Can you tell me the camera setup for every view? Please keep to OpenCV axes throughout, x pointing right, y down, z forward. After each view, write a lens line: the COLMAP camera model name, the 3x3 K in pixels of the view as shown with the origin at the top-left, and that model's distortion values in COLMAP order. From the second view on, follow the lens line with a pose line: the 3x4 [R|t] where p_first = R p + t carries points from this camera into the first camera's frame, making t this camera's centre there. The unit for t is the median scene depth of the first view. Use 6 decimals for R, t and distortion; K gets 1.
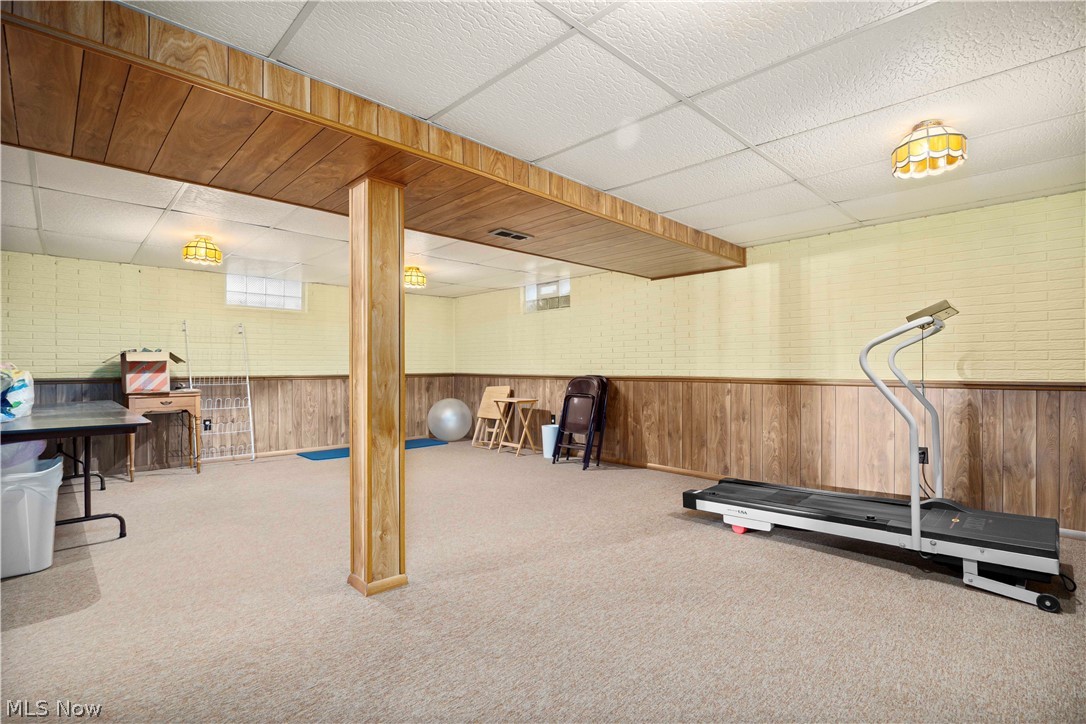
lens RADIAL K [[504.3, 0, 548.1], [0, 504.3, 363.5], [0, 0, 1]] dist [-0.013482, 0.000905]
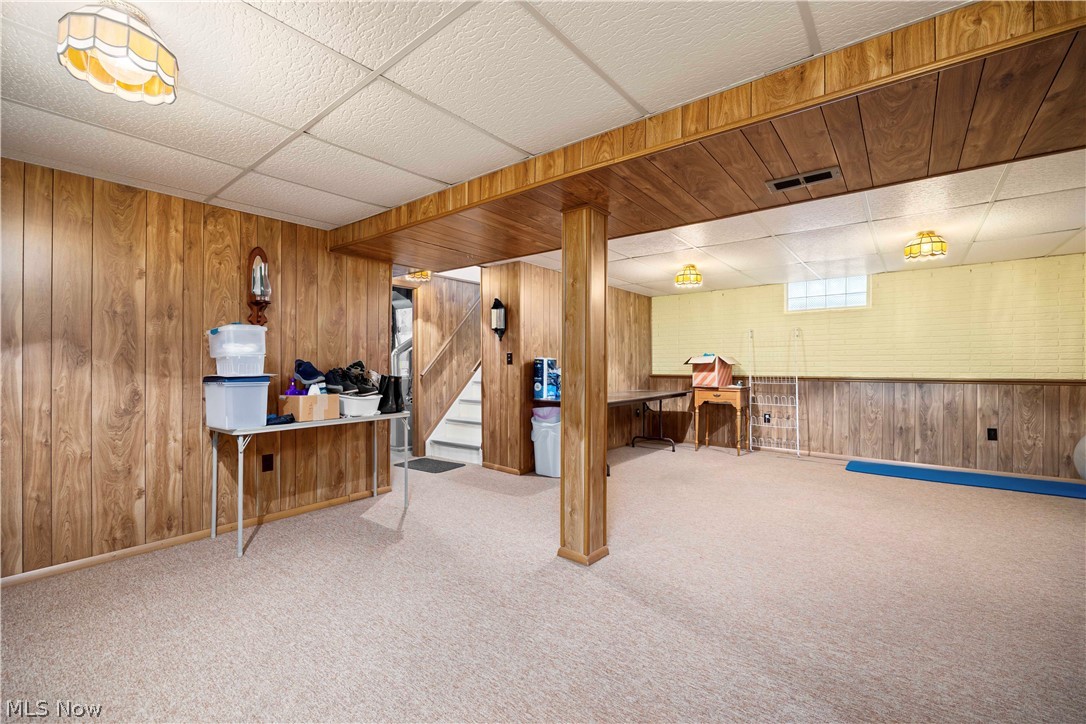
lens RADIAL K [[468.5, 0, 536.4], [0, 468.5, 366.4], [0, 0, 1]] dist [-0.009112, 0.000048]
pose [[0.096536, 0.003577, -0.995323, 0.396879], [0.003034, 0.999988, 0.003888, -0.002226], [0.995325, -0.003395, 0.096524, 0.431587]]
